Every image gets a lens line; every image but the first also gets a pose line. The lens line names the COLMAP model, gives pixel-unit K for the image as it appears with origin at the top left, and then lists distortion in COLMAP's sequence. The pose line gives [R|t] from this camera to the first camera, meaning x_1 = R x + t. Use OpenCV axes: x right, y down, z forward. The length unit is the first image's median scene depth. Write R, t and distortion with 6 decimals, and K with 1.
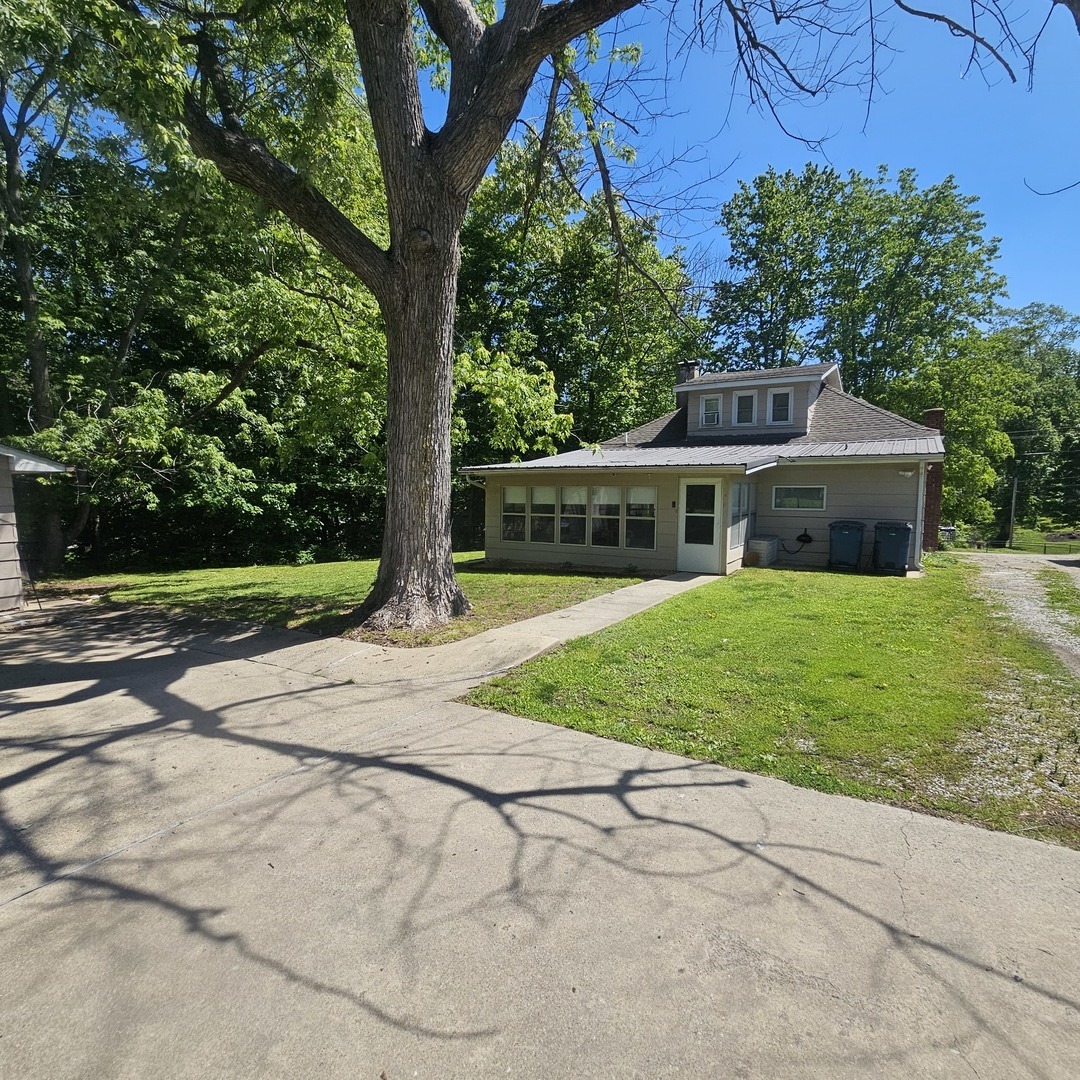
lens RADIAL K [[585.7, 0, 538.6], [0, 585.7, 540.9], [0, 0, 1]] dist [0.001837, -0.000096]
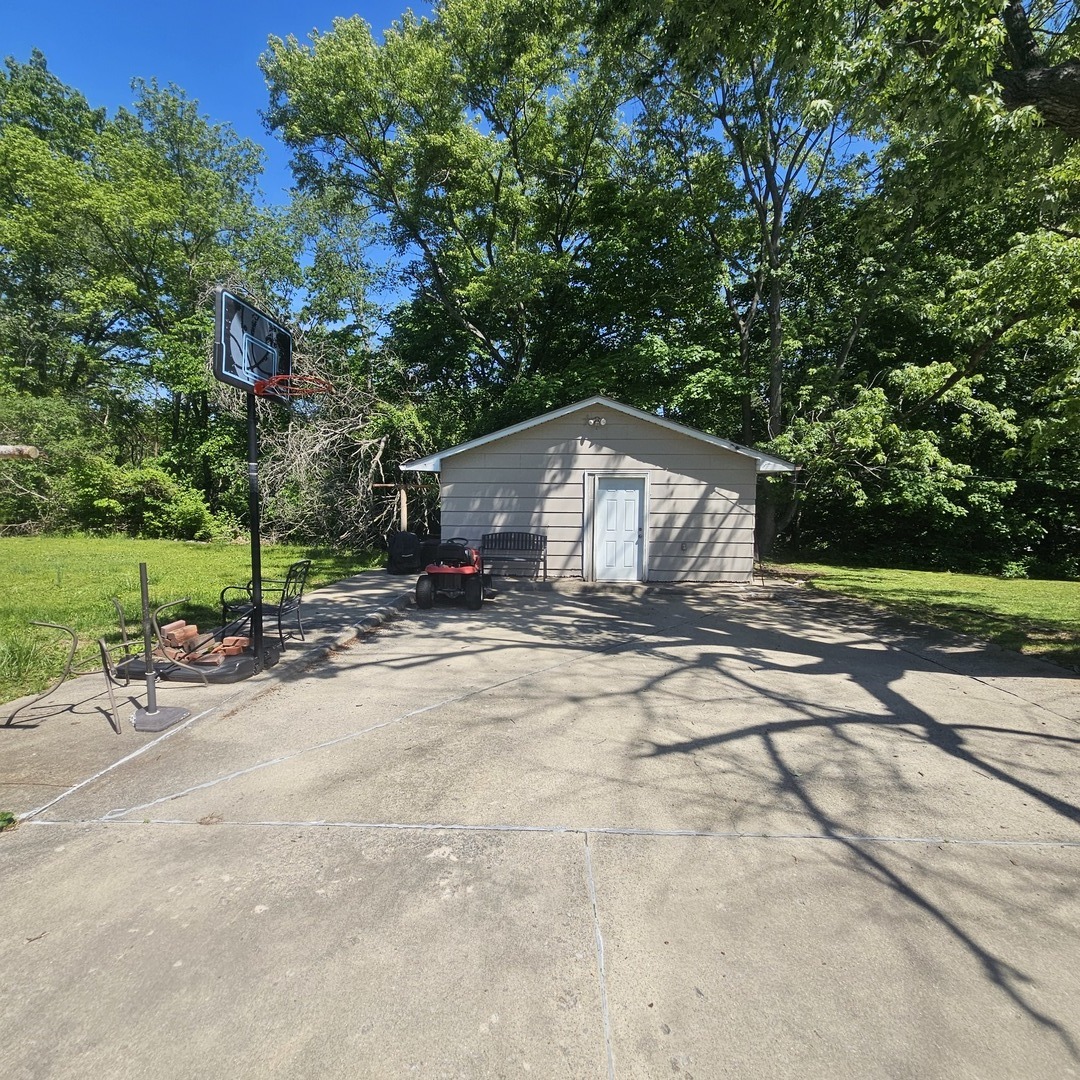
lens RADIAL K [[585.7, 0, 537.8], [0, 585.7, 536.4], [0, 0, 1]] dist [0.001837, -0.000096]
pose [[0.510905, 0.076782, -0.856201, -0.060803], [-0.082801, 0.995767, 0.039890, 0.006018], [0.855640, 0.050515, 0.515100, -0.017858]]
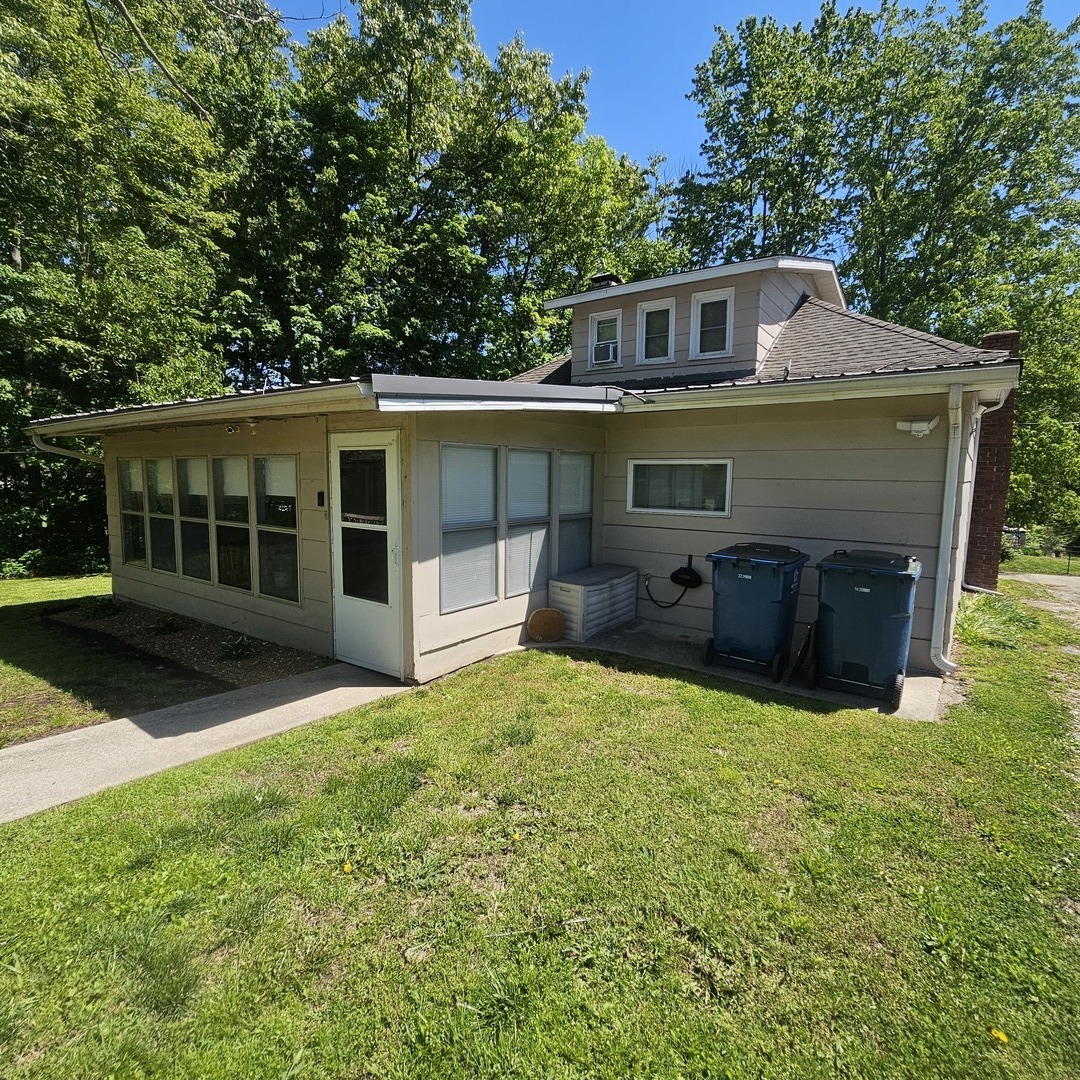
lens RADIAL K [[585.7, 0, 539.5], [0, 585.7, 542.2], [0, 0, 1]] dist [0.001837, -0.000096]
pose [[0.997375, 0.018071, -0.070120, 0.435764], [-0.016505, 0.999603, 0.022849, -0.046349], [0.070505, -0.021632, 0.997277, 0.634421]]
